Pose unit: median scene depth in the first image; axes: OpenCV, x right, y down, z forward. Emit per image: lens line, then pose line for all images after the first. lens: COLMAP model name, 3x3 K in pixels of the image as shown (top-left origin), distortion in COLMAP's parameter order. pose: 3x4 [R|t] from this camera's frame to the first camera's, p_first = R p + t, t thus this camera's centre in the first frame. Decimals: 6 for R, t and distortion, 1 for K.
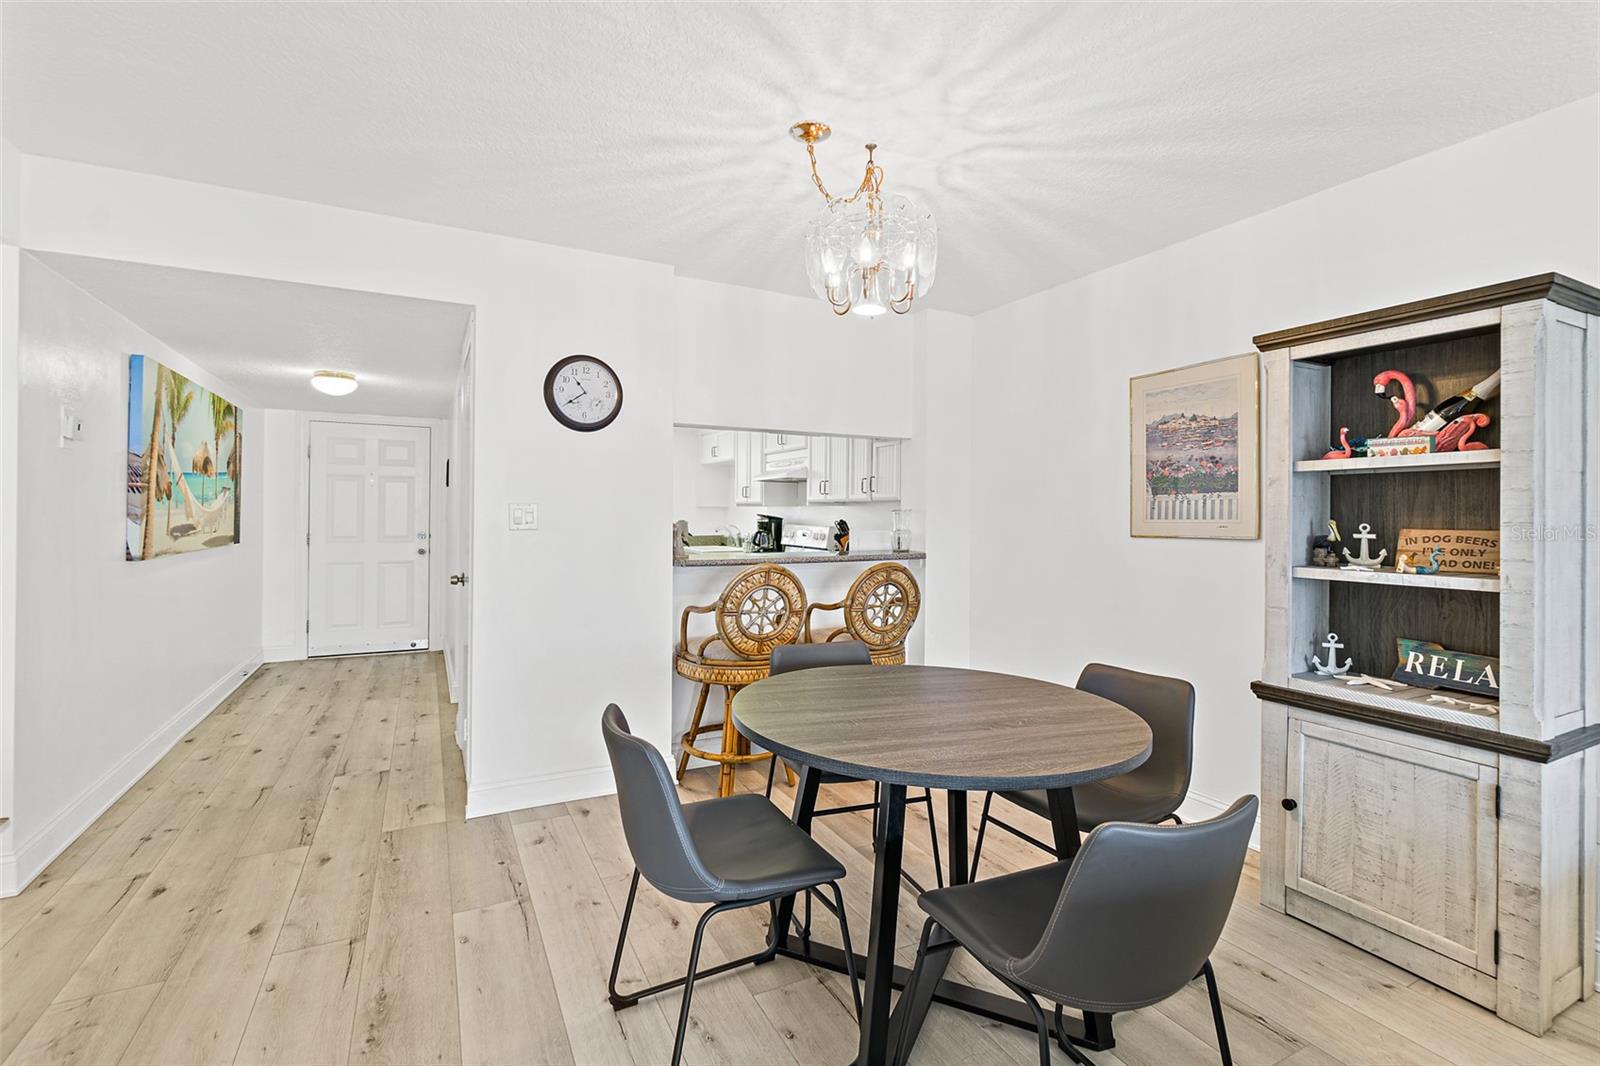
lens RADIAL K [[716.8, 0, 799.8], [0, 716.8, 514.3], [0, 0, 1]] dist [-0.000954, 0.000344]
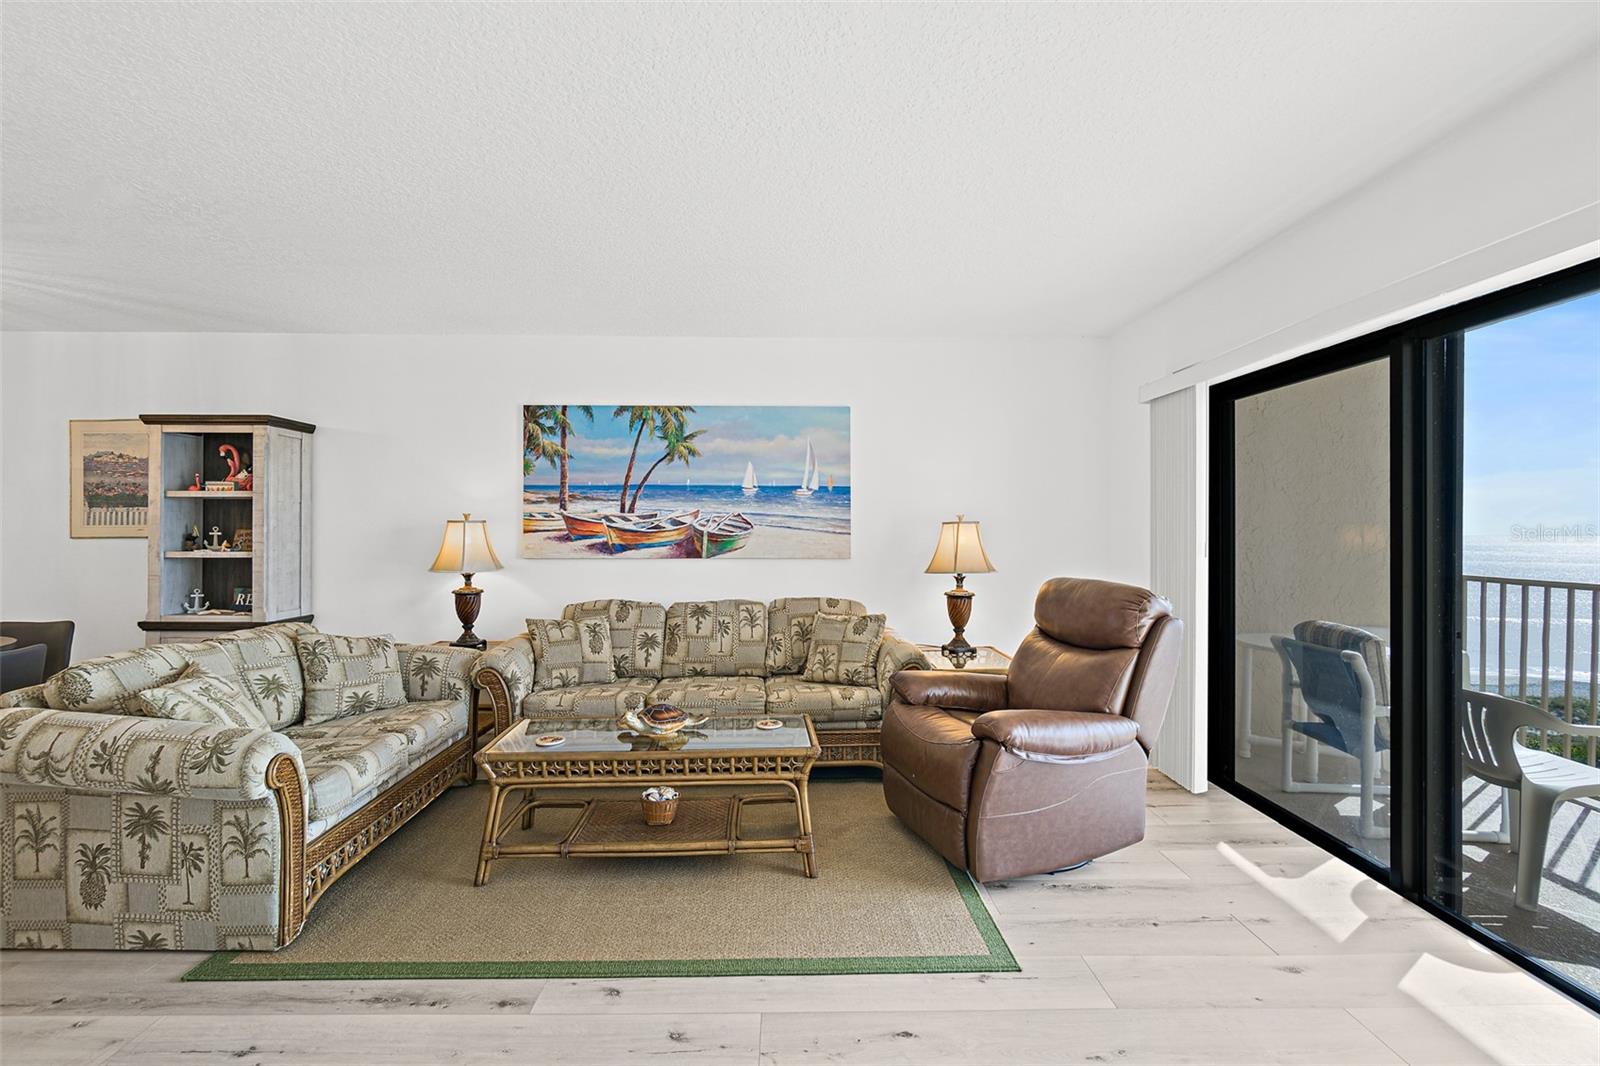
lens RADIAL K [[708.6, 0, 796.9], [0, 708.6, 530.6], [0, 0, 1]] dist [-0.005072, -0.000194]
pose [[0.447612, -0.006351, 0.894205, -0.105823], [-0.000162, 0.999974, 0.007183, 0.006697], [-0.894228, -0.003360, 0.447599, -0.774485]]
